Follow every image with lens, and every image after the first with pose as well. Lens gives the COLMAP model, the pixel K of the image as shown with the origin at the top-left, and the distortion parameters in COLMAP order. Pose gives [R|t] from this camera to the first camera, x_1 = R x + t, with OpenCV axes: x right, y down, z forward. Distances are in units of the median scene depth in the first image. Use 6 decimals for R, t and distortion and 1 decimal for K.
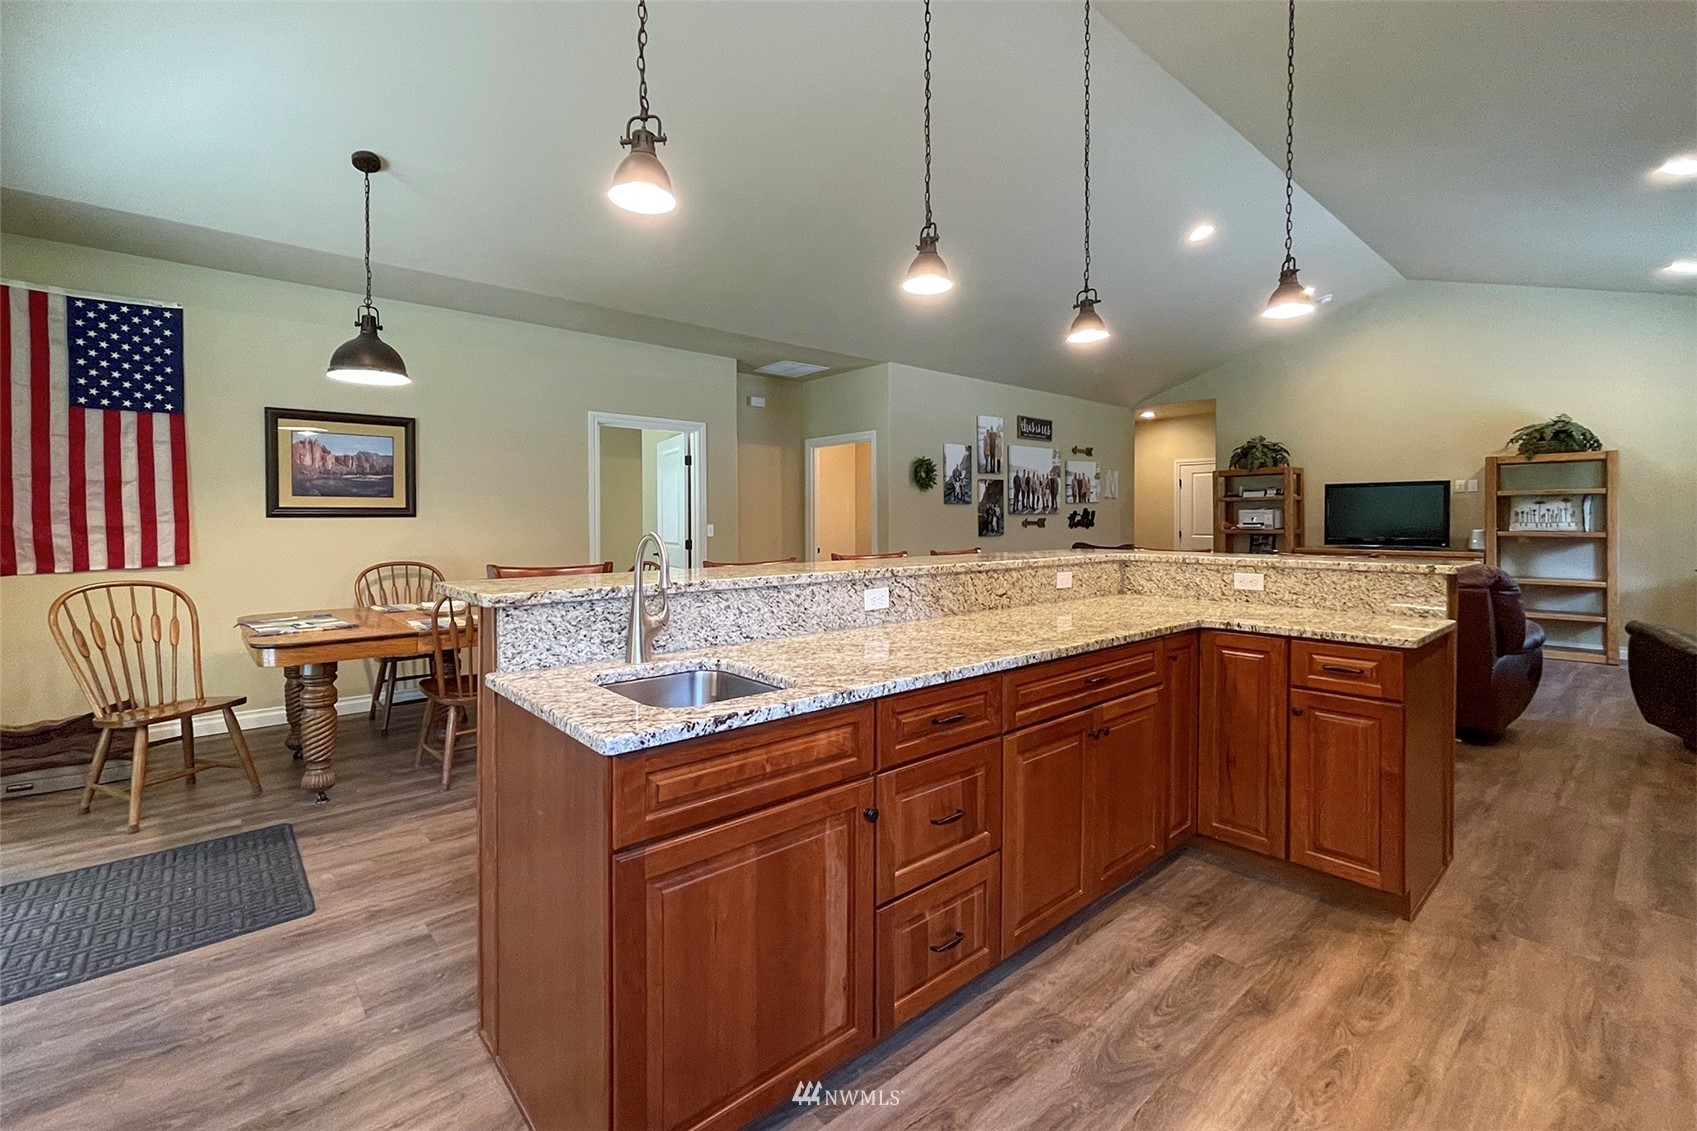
lens RADIAL K [[735.3, 0, 842.3], [0, 735.3, 549.1], [0, 0, 1]] dist [-0.000632, -0.000130]
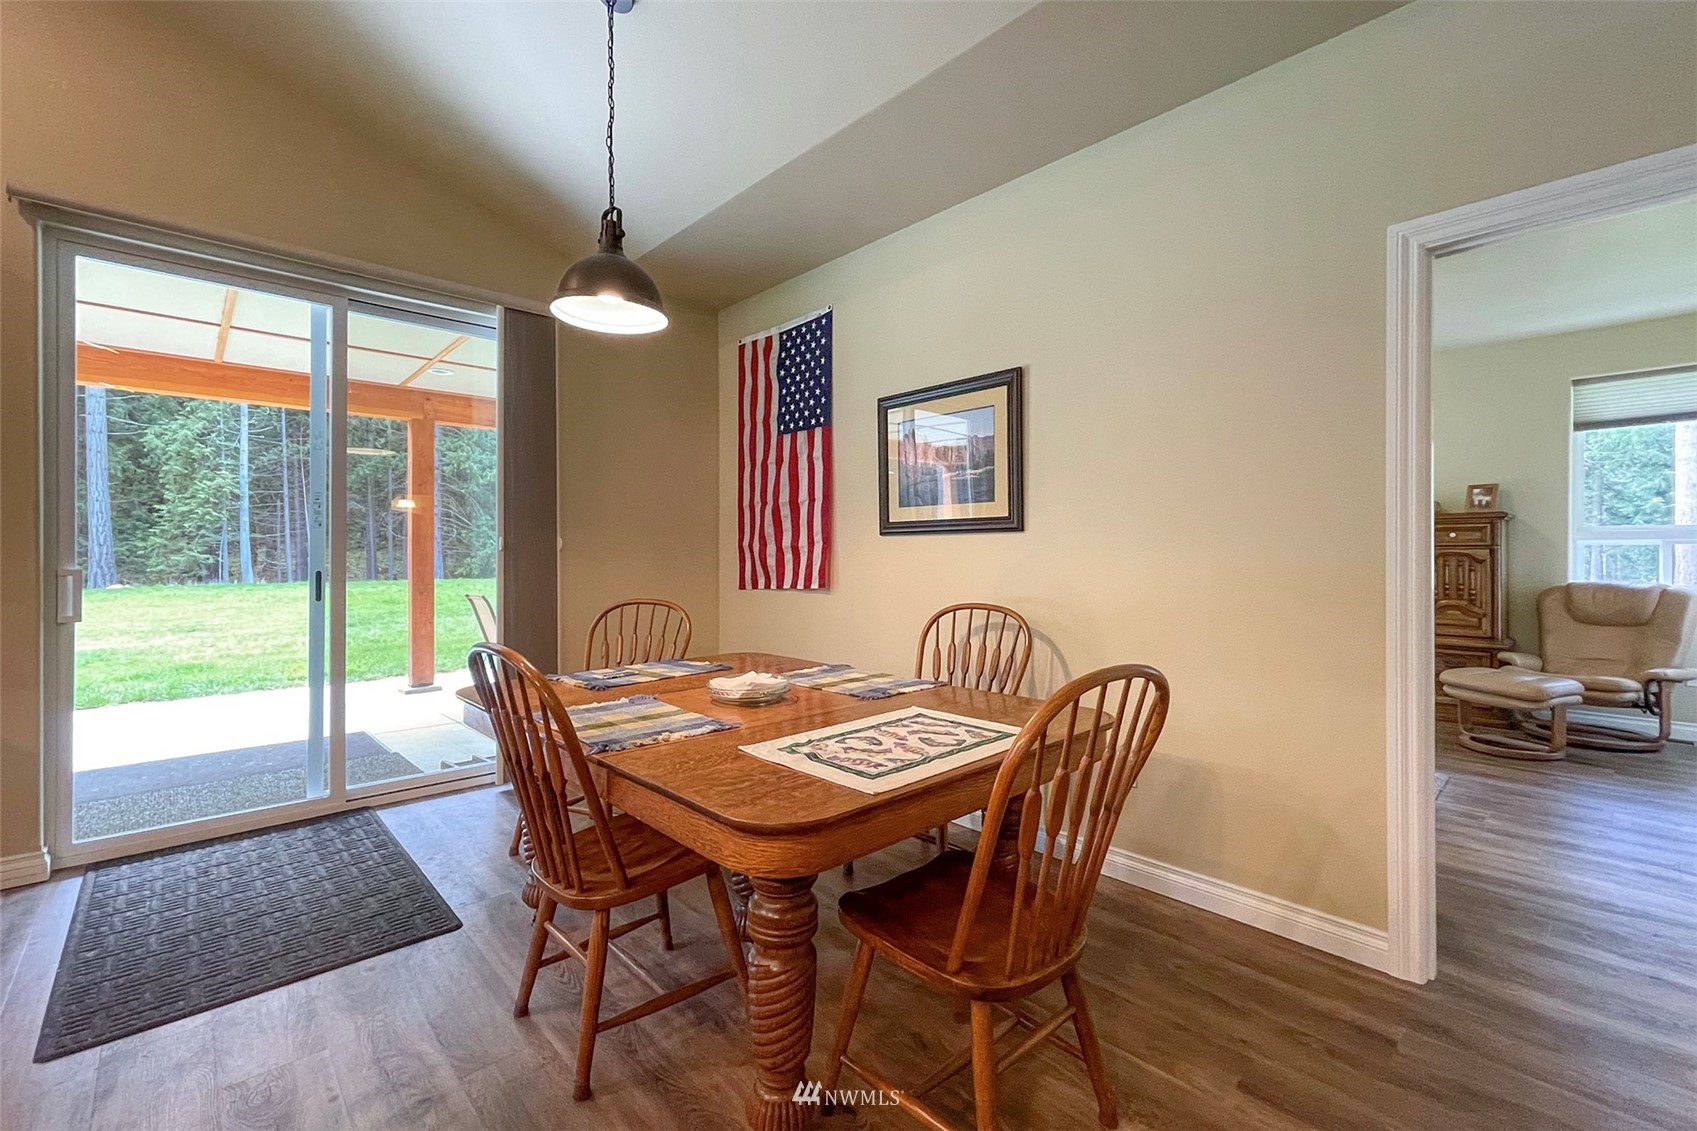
lens RADIAL K [[735.3, 0, 842.3], [0, 735.3, 549.1], [0, 0, 1]] dist [-0.000632, -0.000130]
pose [[0.016105, -0.000744, -0.999870, 0.018646], [-0.032571, 0.999469, -0.001268, -0.028713], [0.999340, 0.032587, 0.016073, 1.022186]]
